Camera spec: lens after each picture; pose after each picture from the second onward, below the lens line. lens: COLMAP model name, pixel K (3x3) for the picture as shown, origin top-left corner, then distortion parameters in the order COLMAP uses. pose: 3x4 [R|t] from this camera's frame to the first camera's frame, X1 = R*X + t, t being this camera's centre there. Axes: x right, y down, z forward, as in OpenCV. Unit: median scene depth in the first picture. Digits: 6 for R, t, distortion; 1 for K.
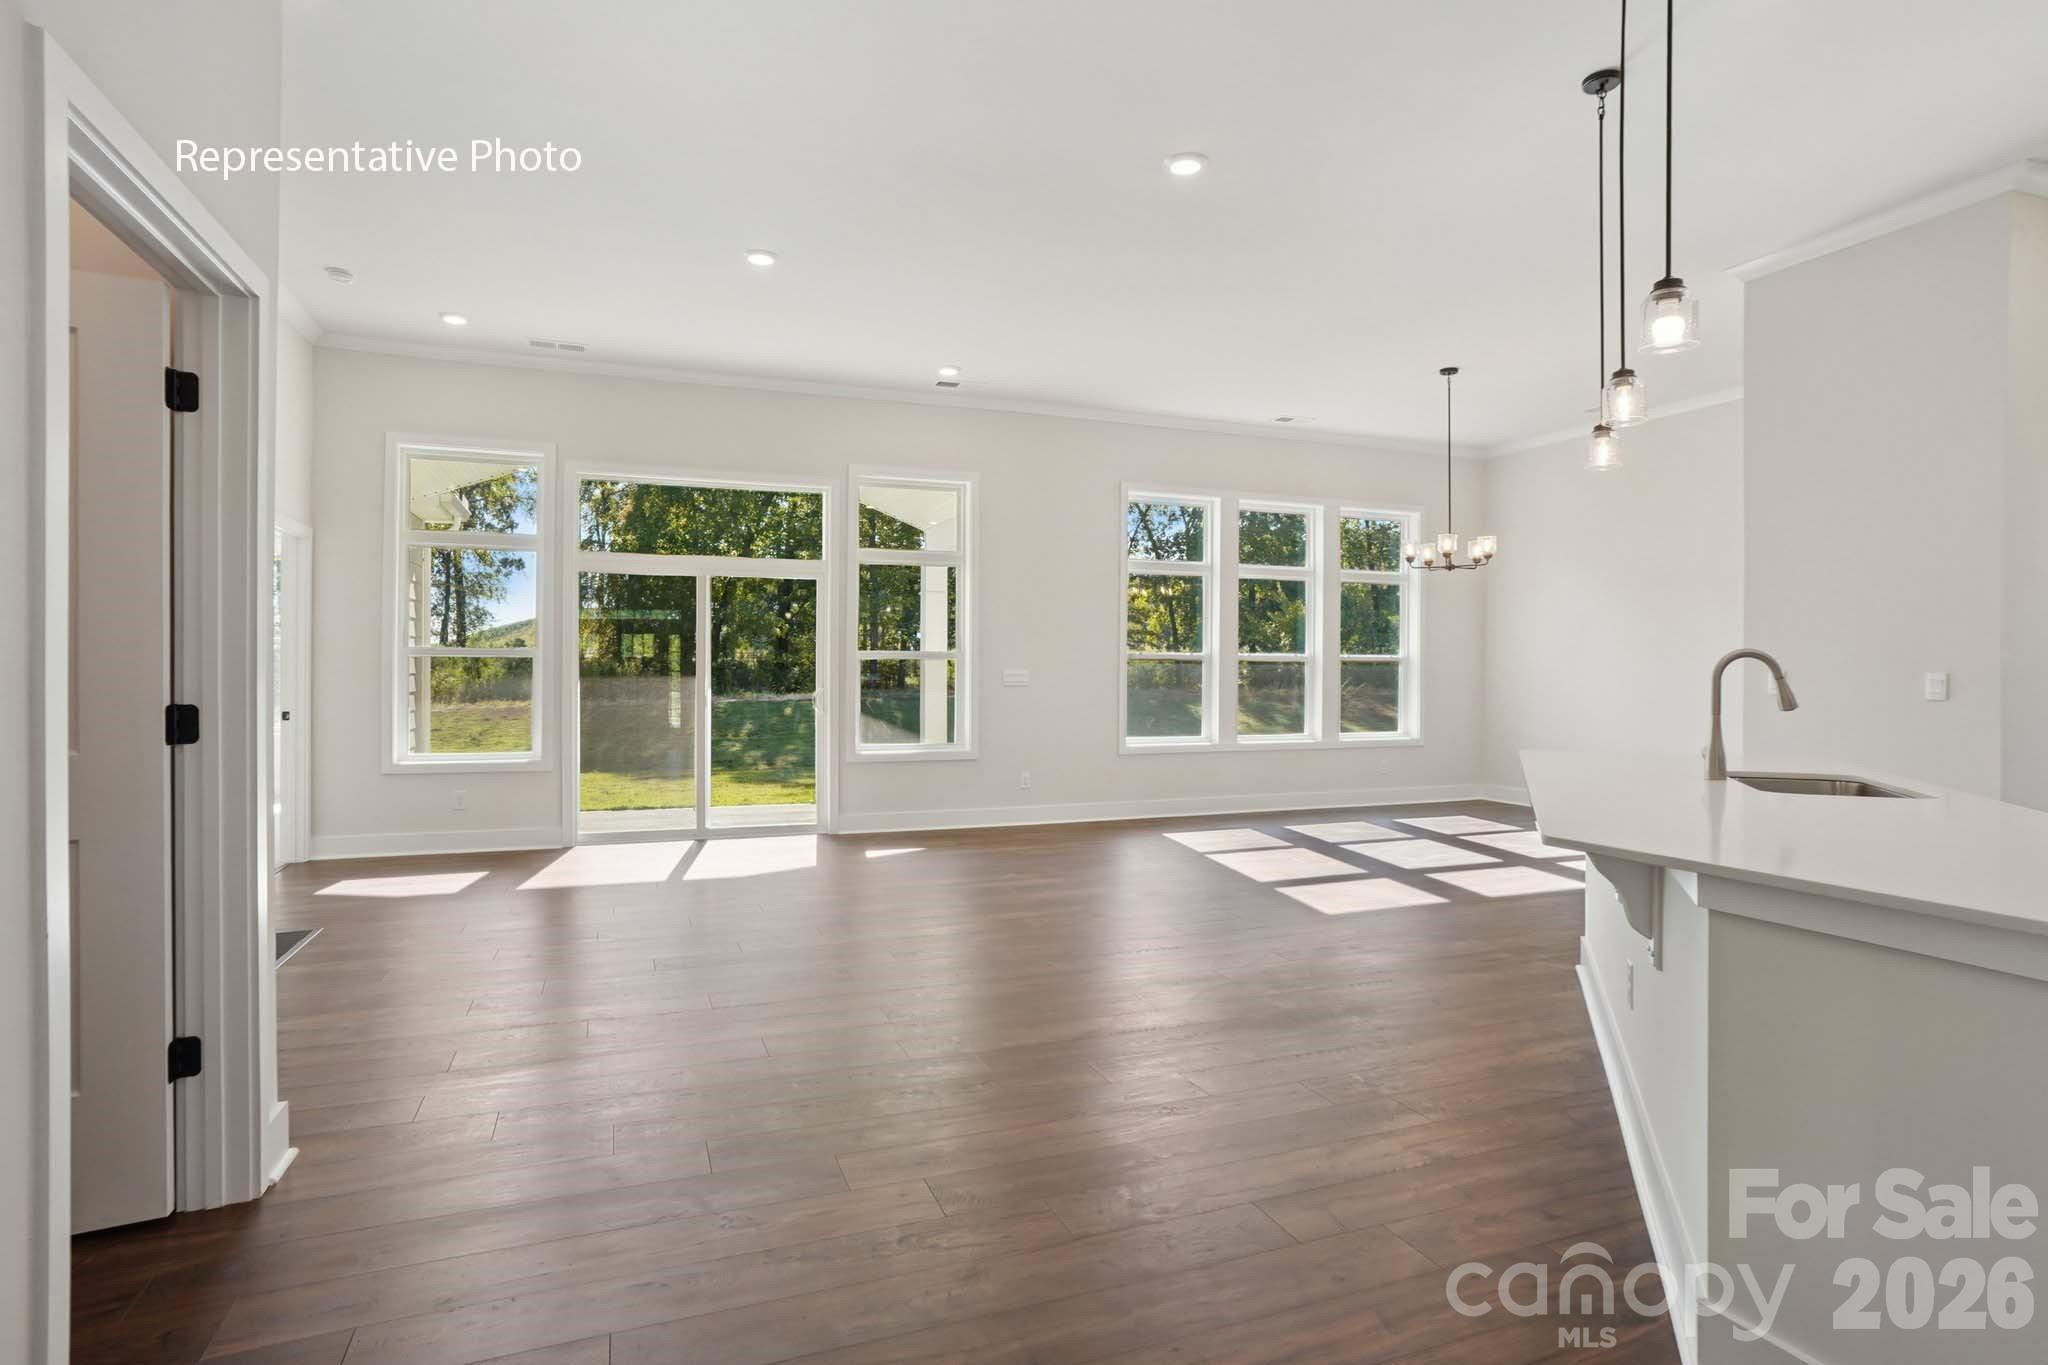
lens RADIAL K [[1082.7, 0, 1015.4], [0, 1082.7, 683.5], [0, 0, 1]] dist [-0.048383, 0.031464]
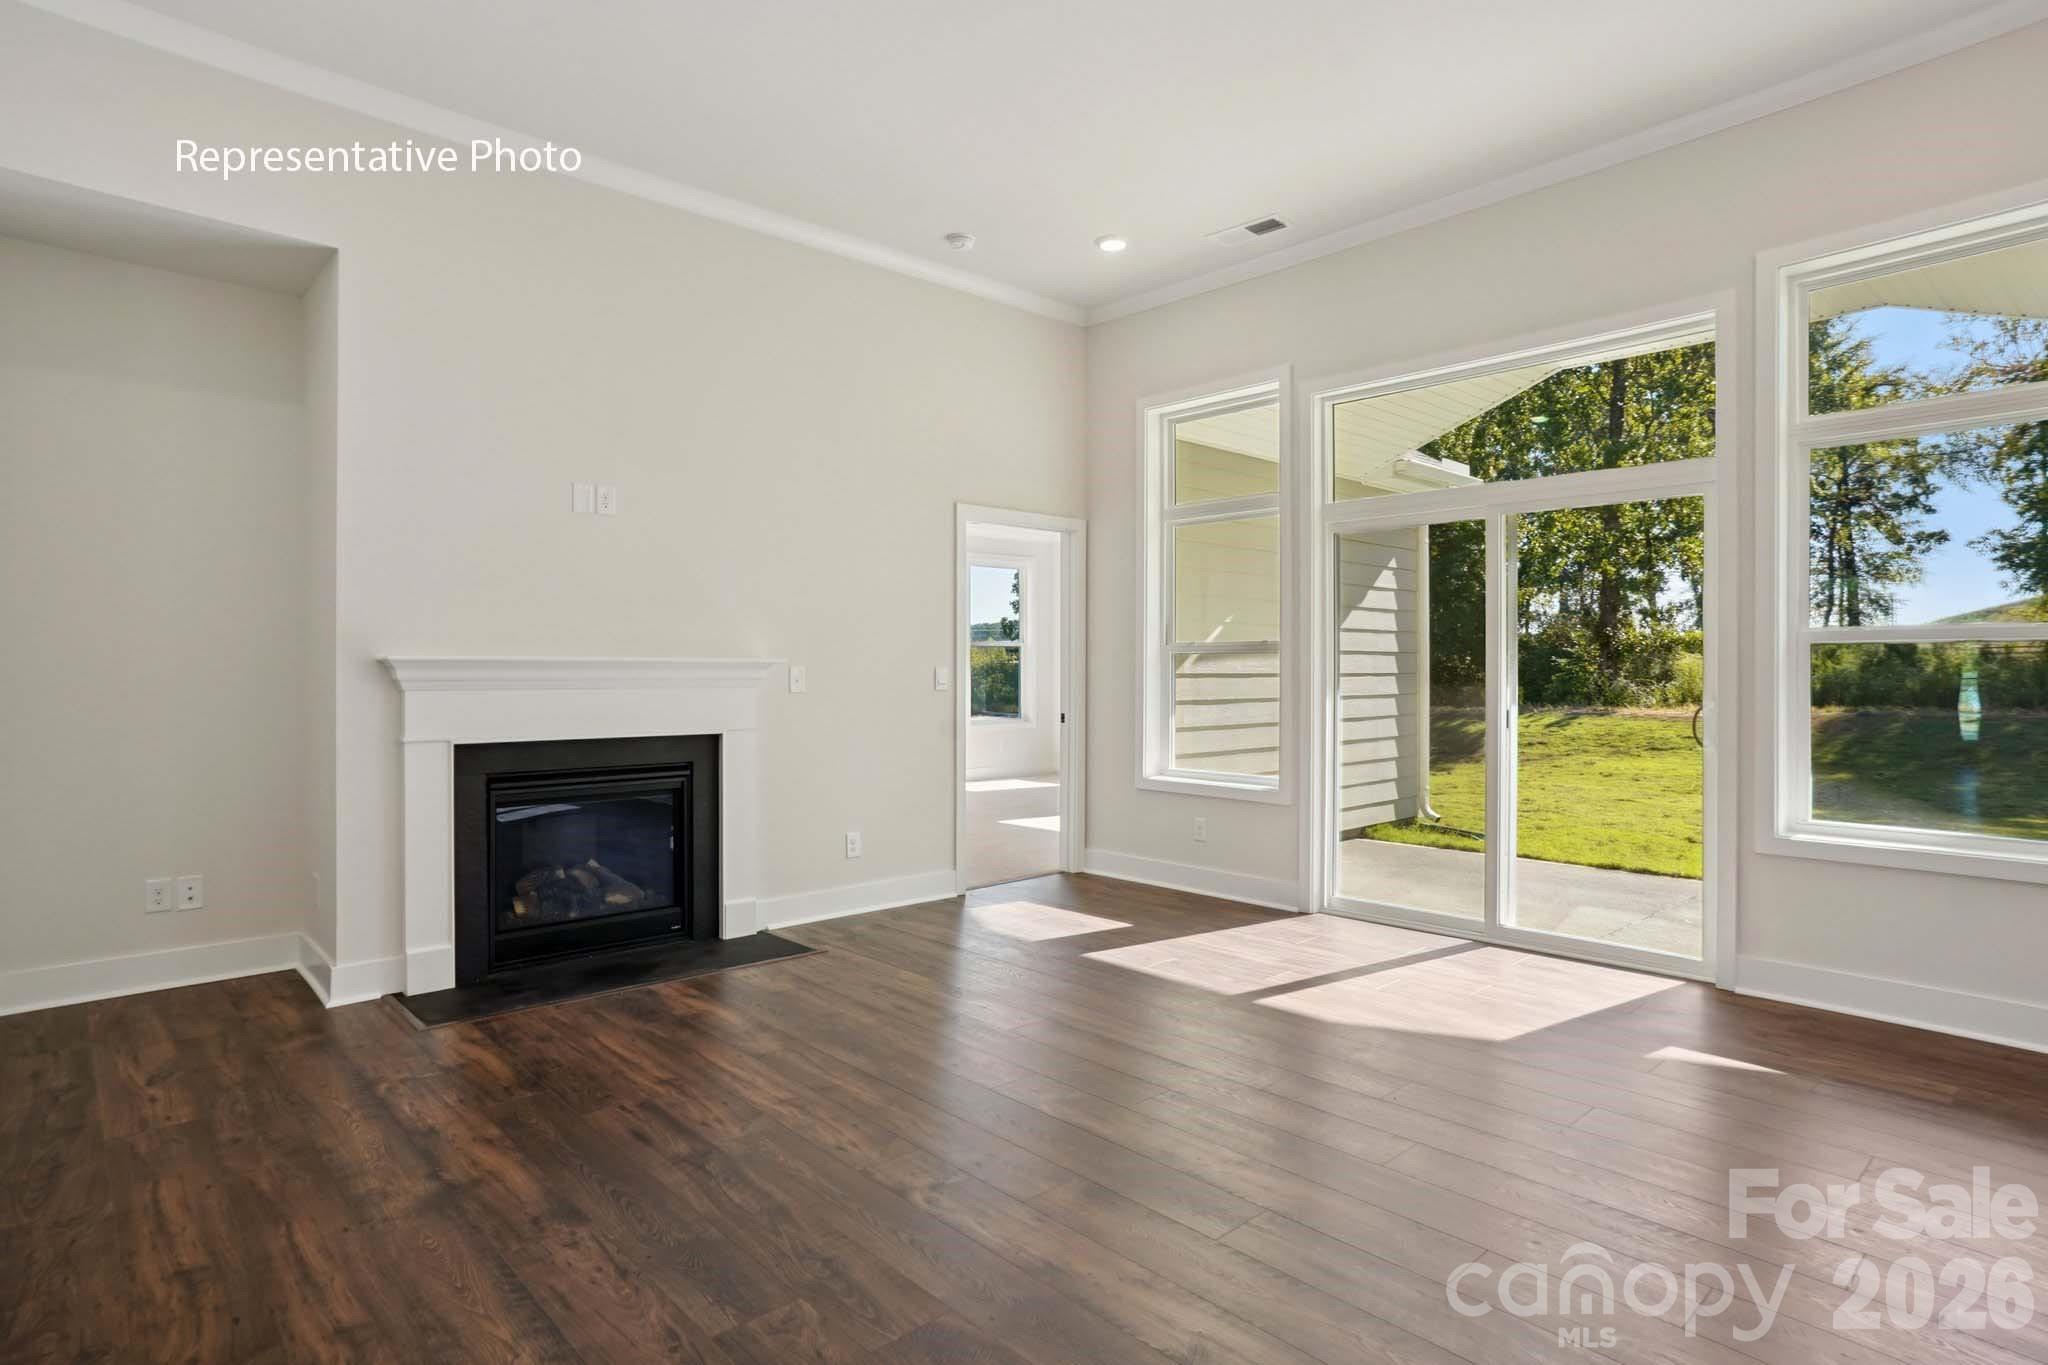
lens RADIAL K [[1082.7, 0, 1027.2], [0, 1082.7, 671.8], [0, 0, 1]] dist [-0.048383, 0.031464]
pose [[0.388750, -0.001166, -0.921343, 0.146866], [-0.006735, 0.999969, -0.004108, -0.005465], [0.921319, 0.007802, 0.388730, 0.439983]]
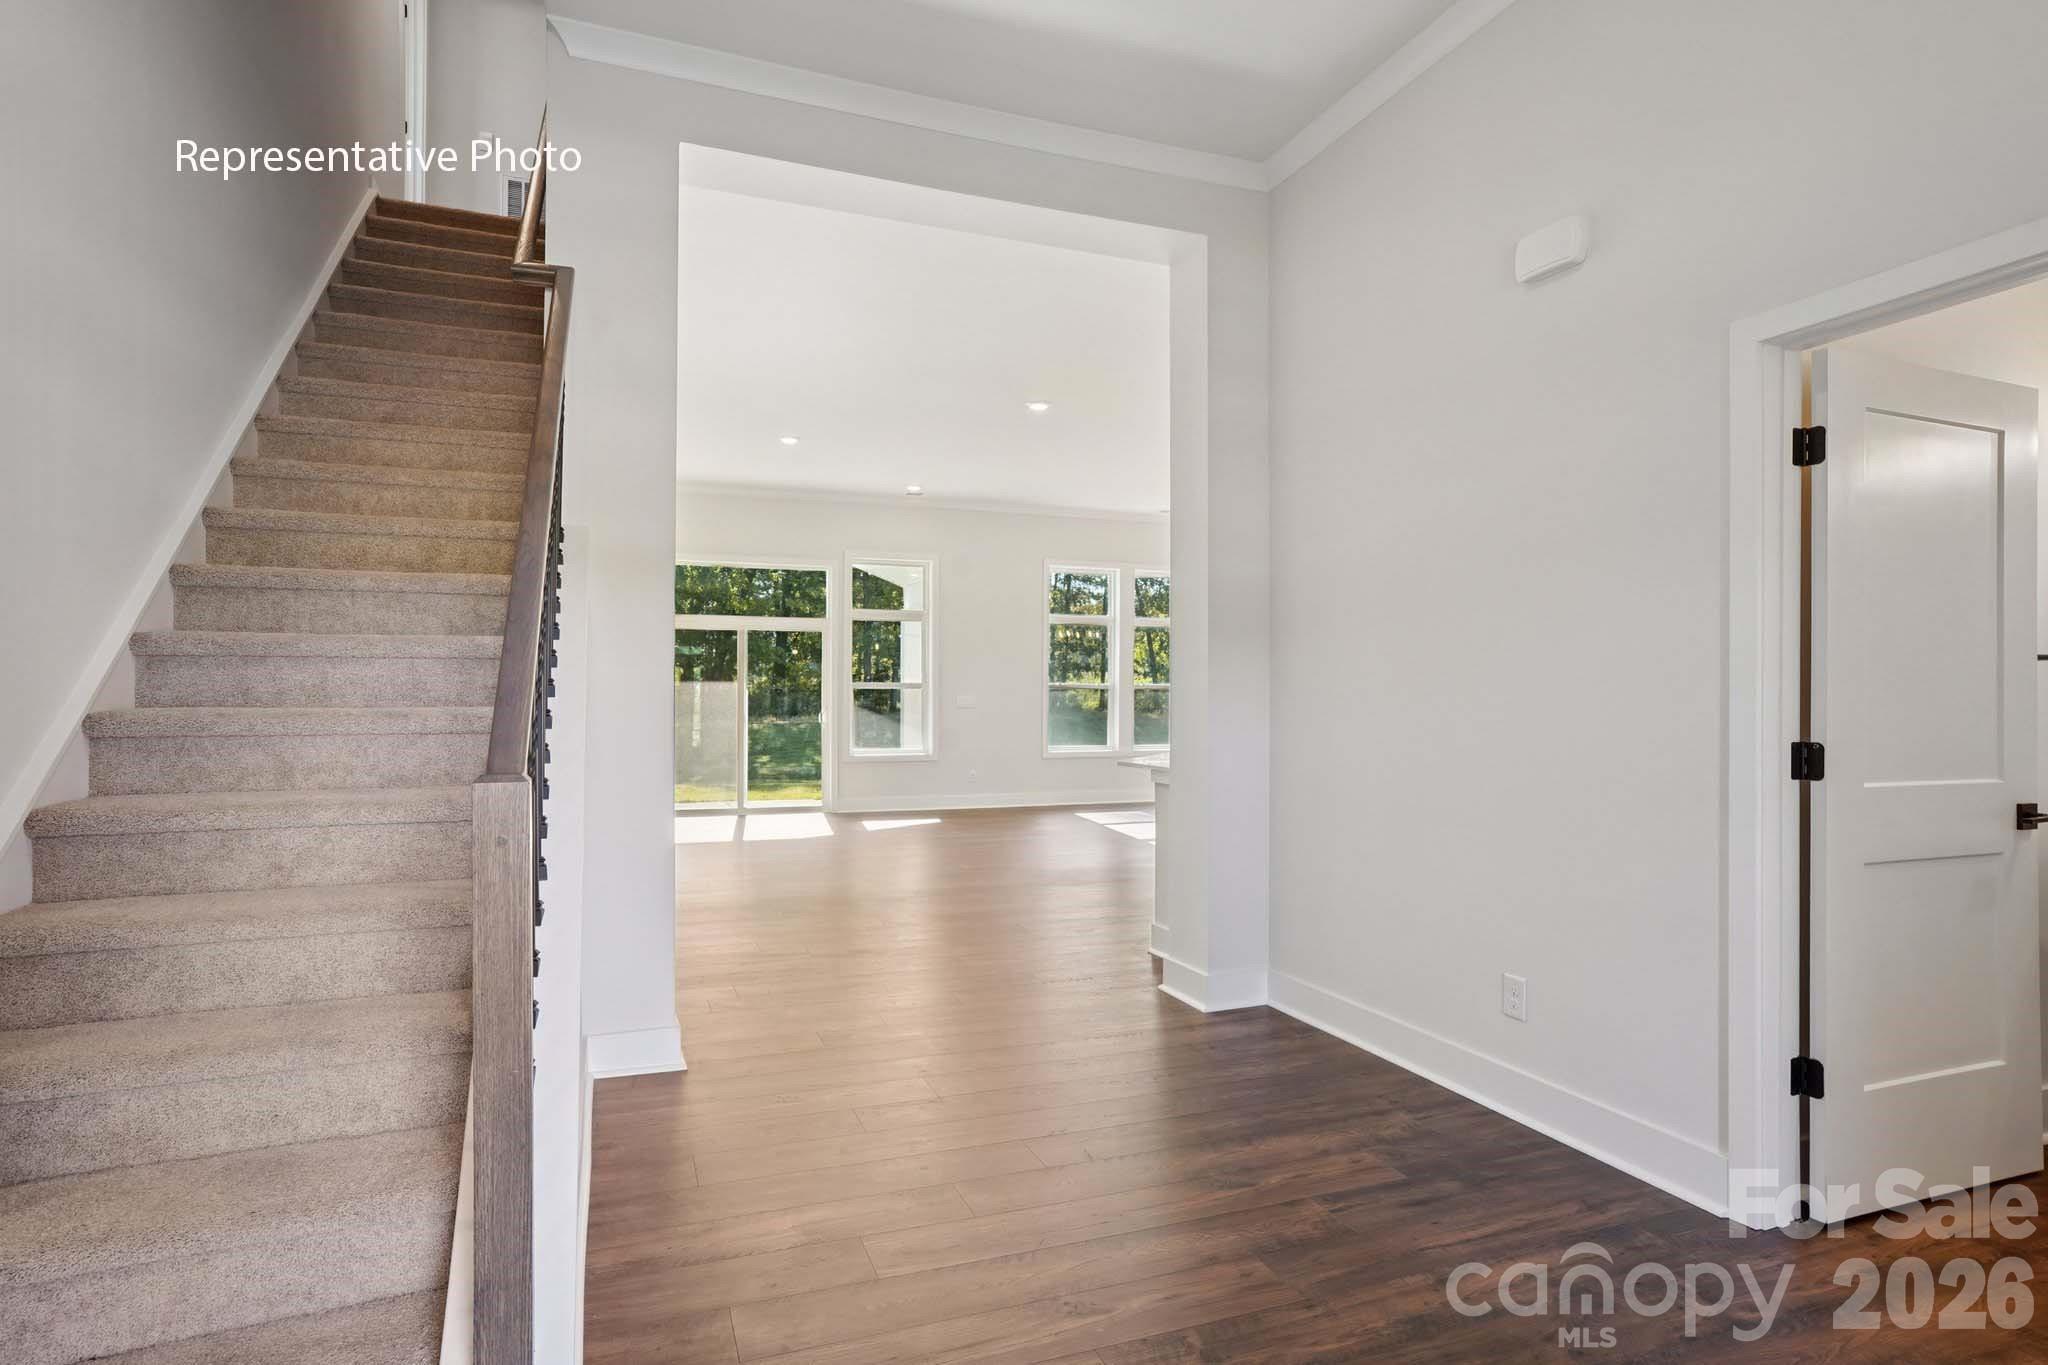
lens RADIAL K [[1082.7, 0, 1021.6], [0, 1082.7, 695.1], [0, 0, 1]] dist [-0.048383, 0.031464]
pose [[0.999949, -0.002906, 0.009645, 0.053896], [0.003037, 0.999903, -0.013592, 0.004354], [-0.009604, 0.013621, 0.999861, -0.357654]]
